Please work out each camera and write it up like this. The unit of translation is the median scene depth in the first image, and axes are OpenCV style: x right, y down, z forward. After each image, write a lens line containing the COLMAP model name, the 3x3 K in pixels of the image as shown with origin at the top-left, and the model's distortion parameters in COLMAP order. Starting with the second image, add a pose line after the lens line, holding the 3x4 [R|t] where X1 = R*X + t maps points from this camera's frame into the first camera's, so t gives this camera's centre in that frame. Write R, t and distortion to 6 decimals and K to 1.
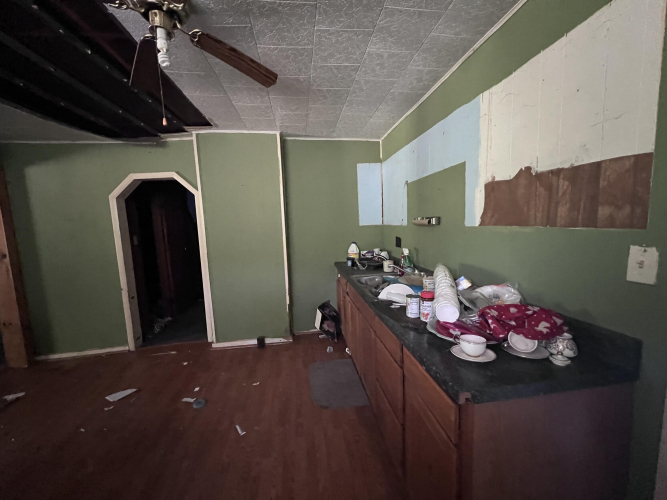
lens RADIAL K [[264.9, 0, 334.2], [0, 264.9, 252.0], [0, 0, 1]] dist [-0.002215, 0.000446]
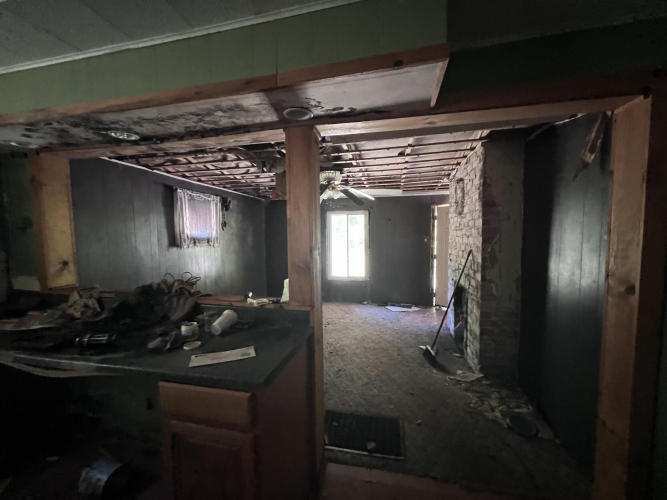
lens RADIAL K [[264.9, 0, 334.2], [0, 264.9, 252.0], [0, 0, 1]] dist [-0.002215, 0.000446]
pose [[-0.342289, 0.101043, -0.934146, -0.660051], [-0.082900, 0.987076, 0.137145, -0.064224], [0.935930, 0.124384, -0.329489, 0.661551]]
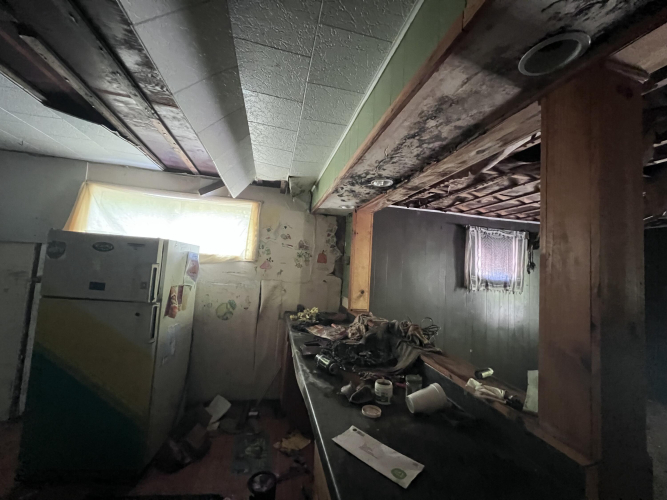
lens RADIAL K [[264.9, 0, 334.2], [0, 264.9, 252.0], [0, 0, 1]] dist [-0.002215, 0.000446]
pose [[-0.994737, -0.024476, -0.099495, -0.882218], [-0.030033, 0.998048, 0.054748, -0.062017], [0.097961, 0.057448, -0.993531, 0.650239]]
